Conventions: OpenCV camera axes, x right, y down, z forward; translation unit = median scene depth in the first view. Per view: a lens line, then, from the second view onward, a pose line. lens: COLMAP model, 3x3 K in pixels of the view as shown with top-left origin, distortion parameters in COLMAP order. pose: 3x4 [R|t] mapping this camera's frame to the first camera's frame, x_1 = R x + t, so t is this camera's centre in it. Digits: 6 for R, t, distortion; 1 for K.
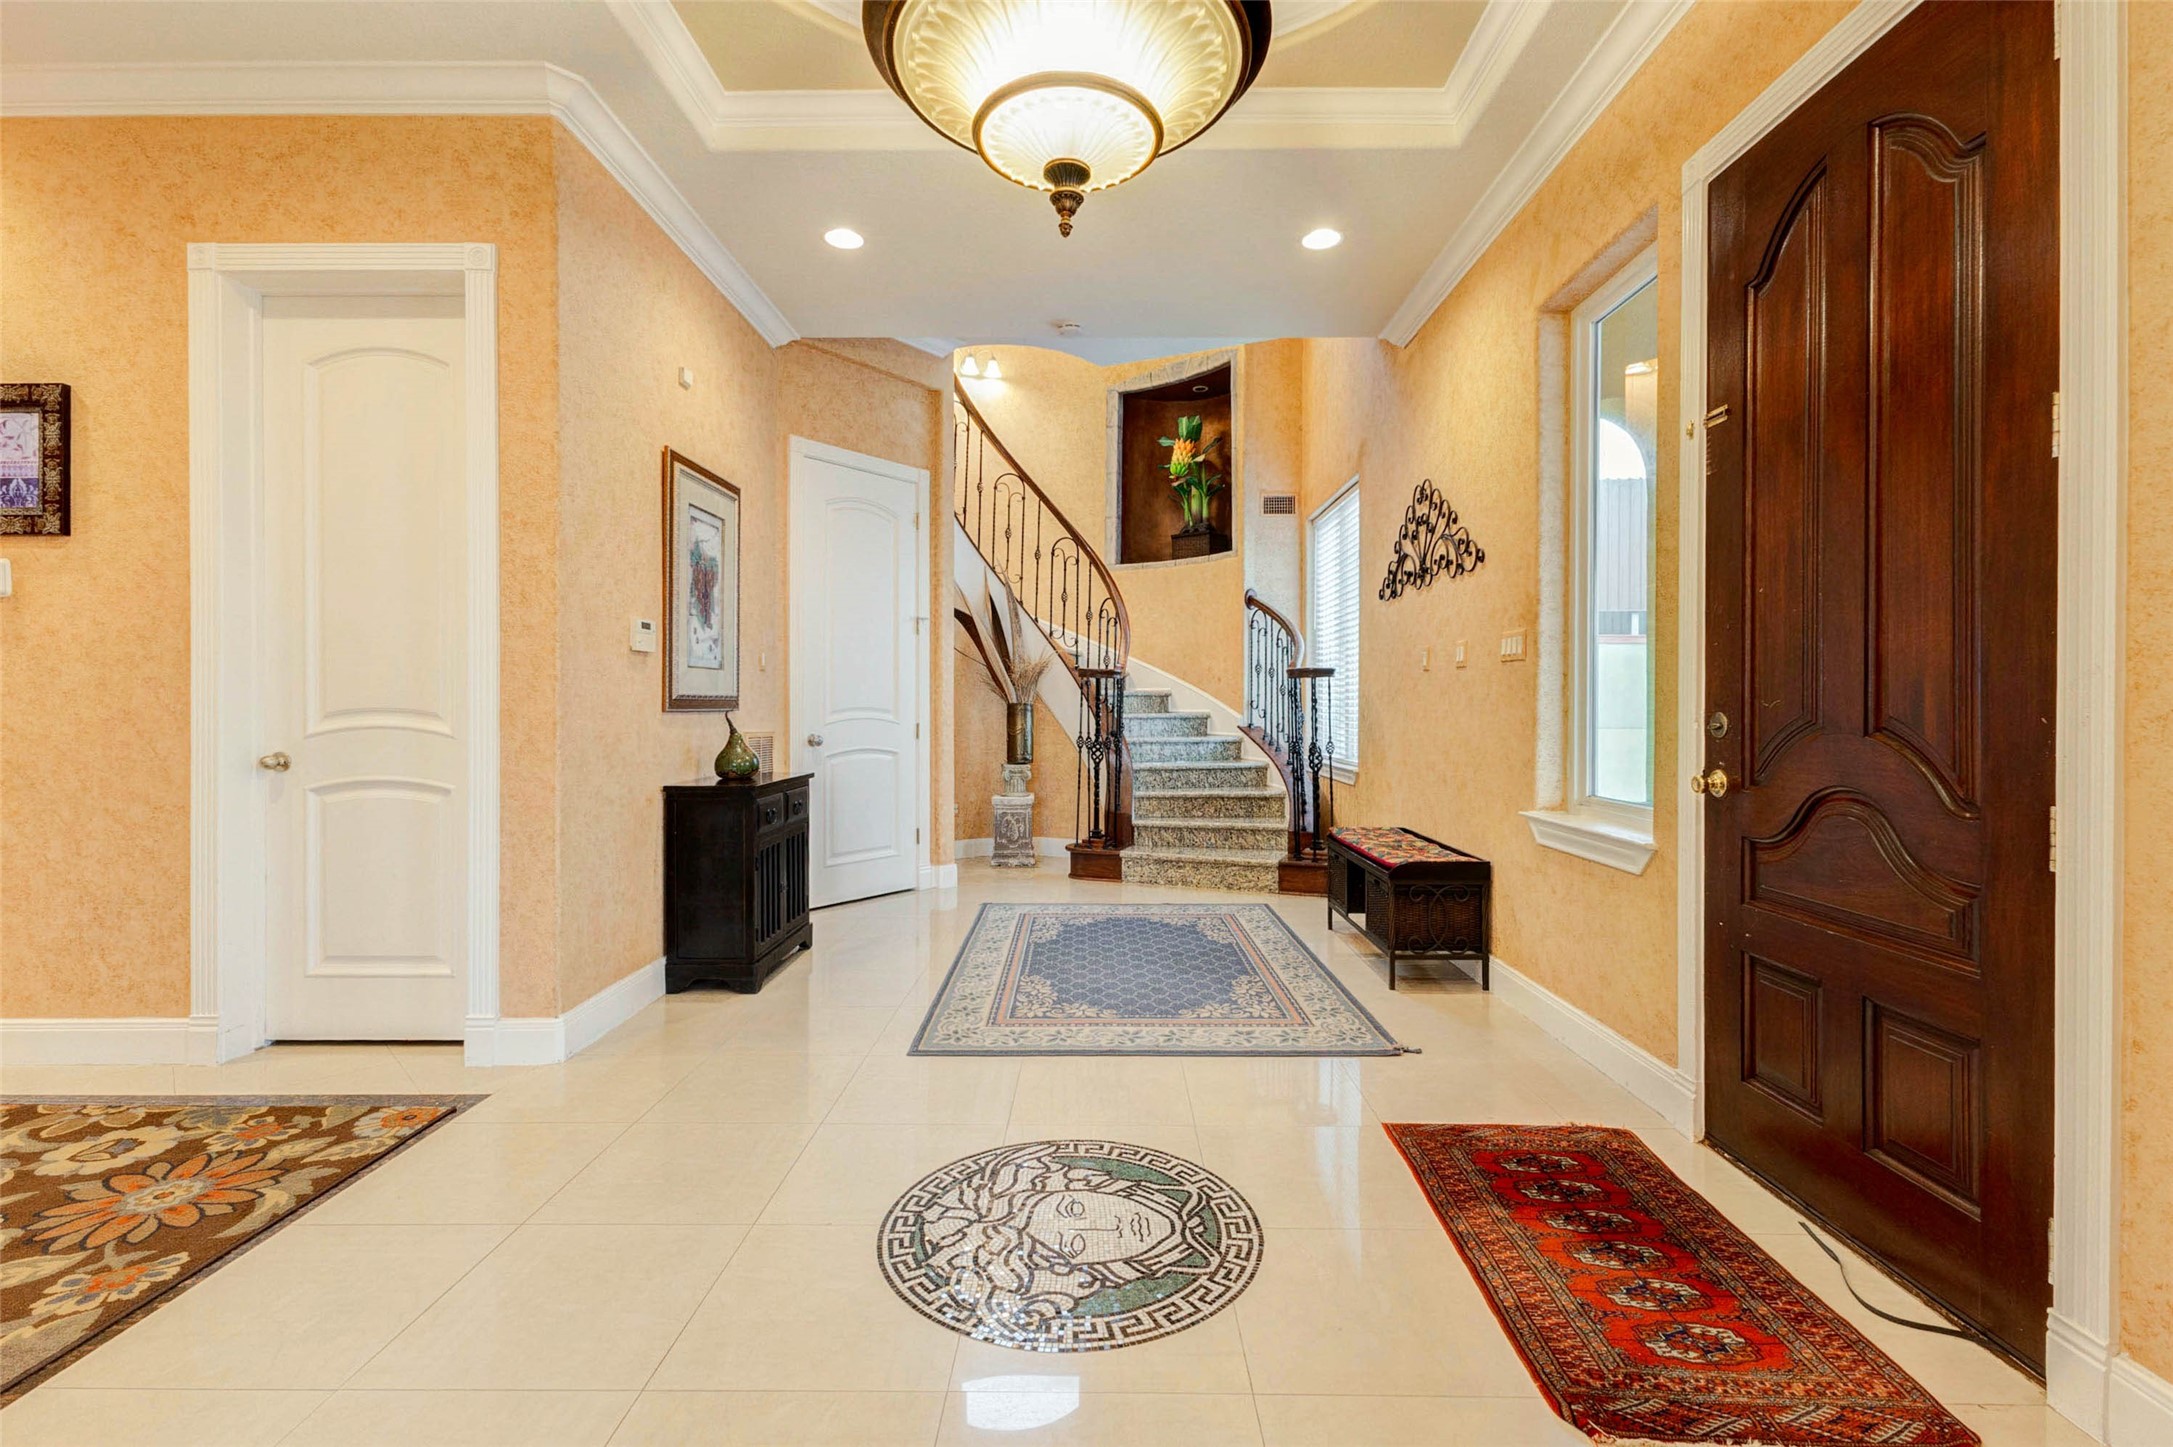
lens RADIAL K [[962.8, 0, 1077.6], [0, 962.8, 710.3], [0, 0, 1]] dist [0.003152, 0.000464]
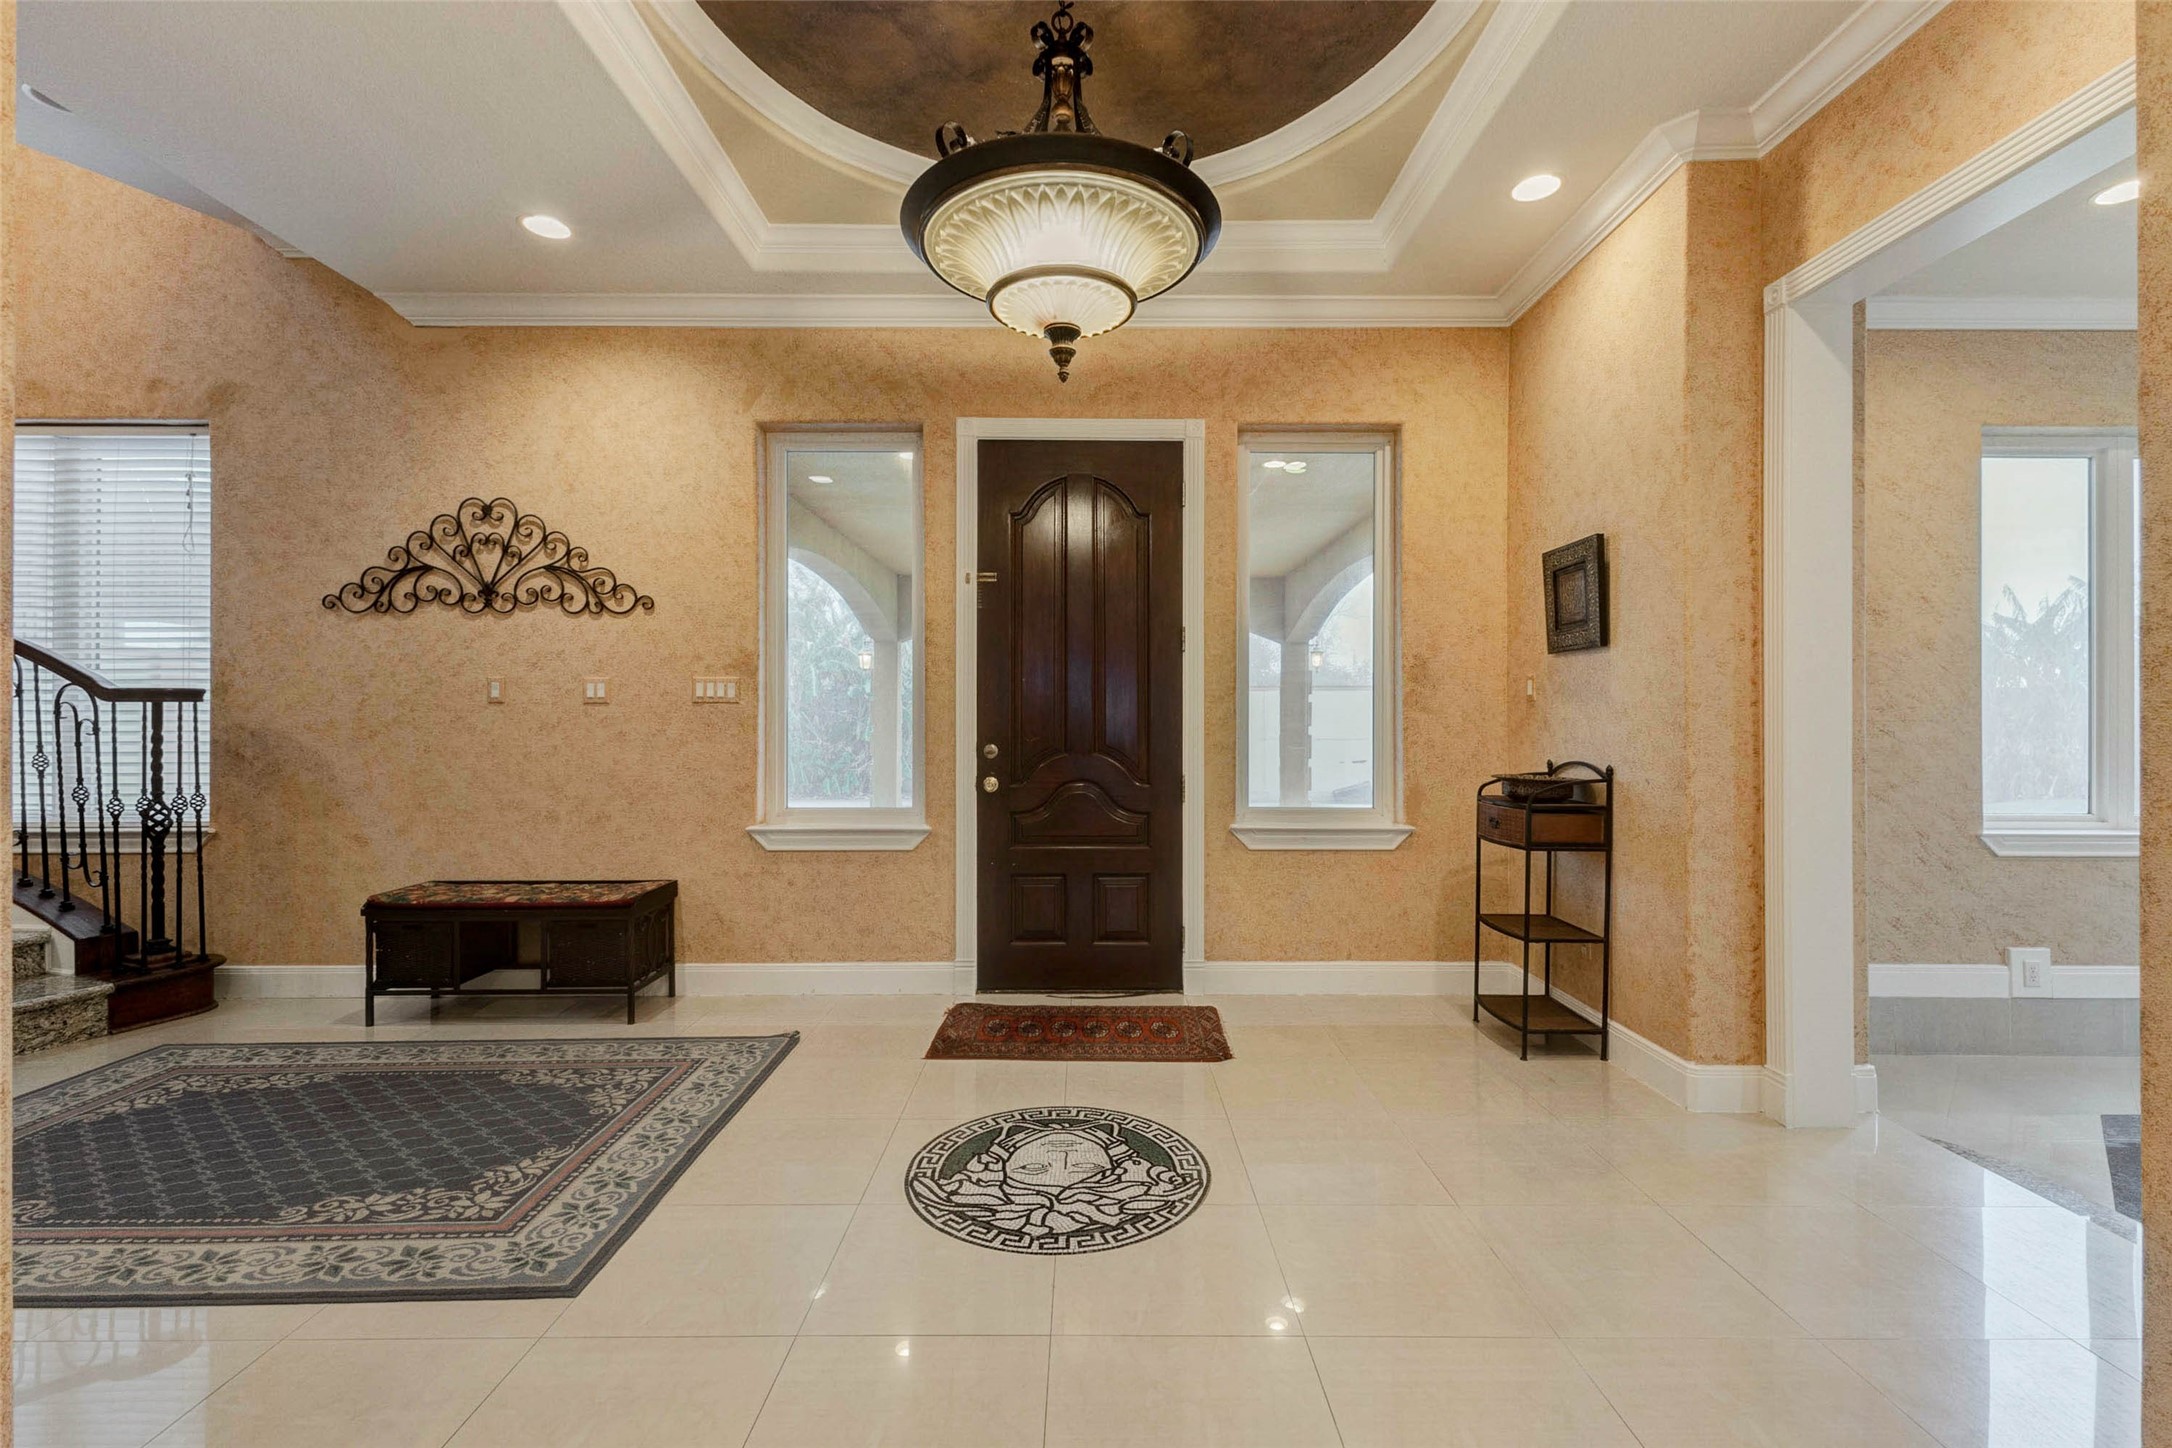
lens RADIAL K [[932.0, 0, 1104.3], [0, 932.0, 718.1], [0, 0, 1]] dist [0.002153, 0.000236]
pose [[-0.028039, 0.002692, 0.999603, -0.779826], [0.005777, 0.999980, -0.002531, -0.030084], [-0.999590, 0.005704, -0.028054, 0.621307]]
